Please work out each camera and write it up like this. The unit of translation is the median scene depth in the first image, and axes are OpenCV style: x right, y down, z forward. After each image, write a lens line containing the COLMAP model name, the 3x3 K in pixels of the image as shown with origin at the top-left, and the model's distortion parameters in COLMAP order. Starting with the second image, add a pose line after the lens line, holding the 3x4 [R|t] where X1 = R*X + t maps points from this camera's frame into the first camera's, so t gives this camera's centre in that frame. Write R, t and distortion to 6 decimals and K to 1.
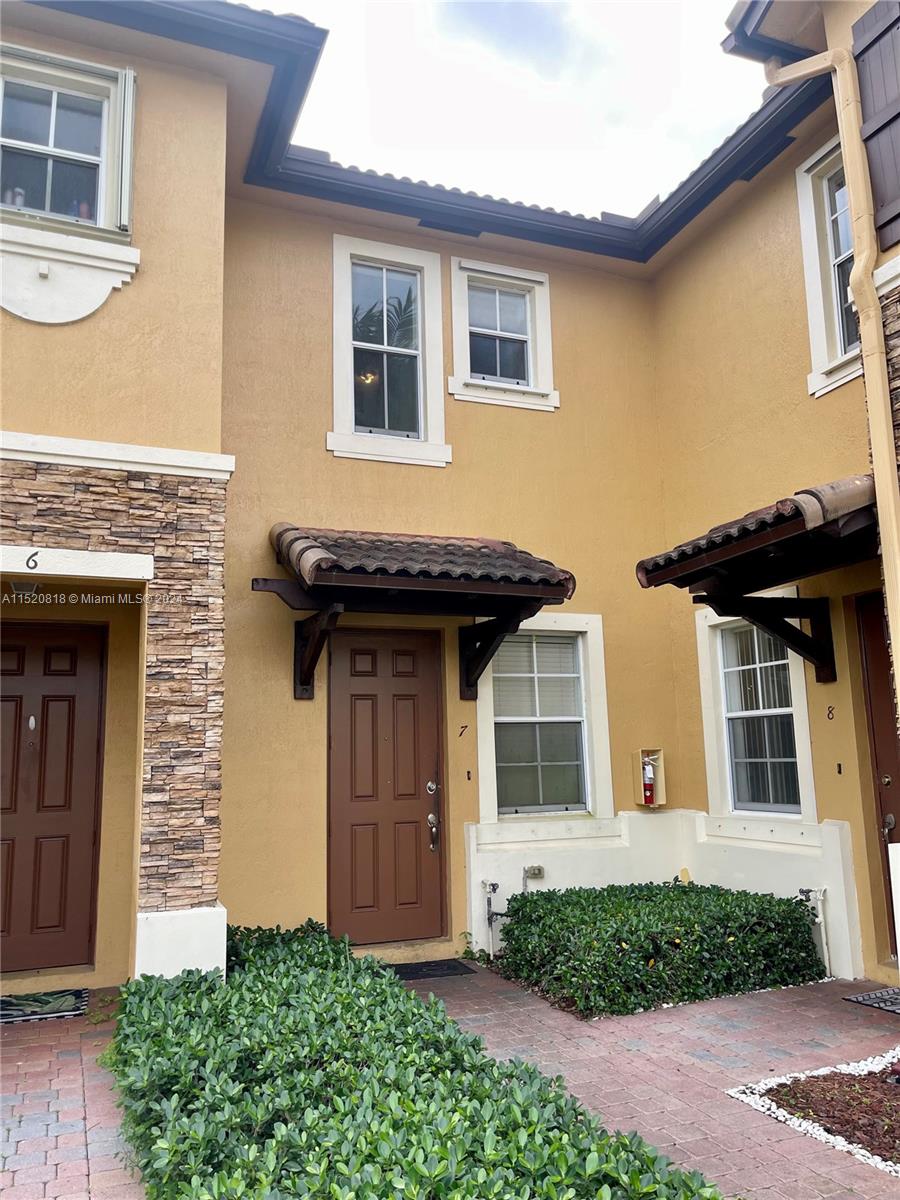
lens RADIAL K [[929.3, 0, 448.9], [0, 929.3, 603.3], [0, 0, 1]] dist [0.061510, -0.087112]
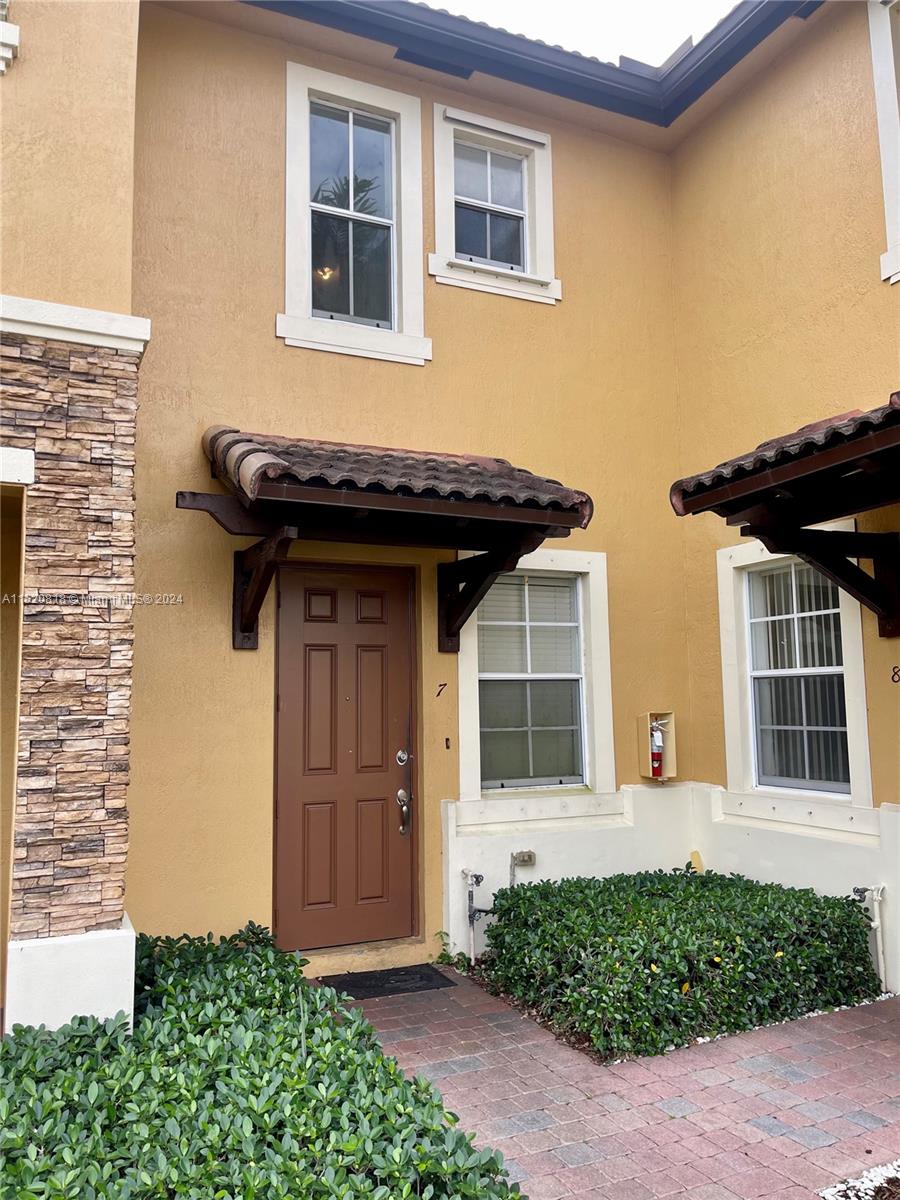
lens RADIAL K [[929.3, 0, 448.9], [0, 929.3, 603.3], [0, 0, 1]] dist [0.061510, -0.087112]
pose [[0.998405, 0.015590, 0.054257, -0.026294], [-0.018630, 0.998257, 0.055995, 0.016054], [-0.053289, -0.056916, 0.996956, 0.202118]]
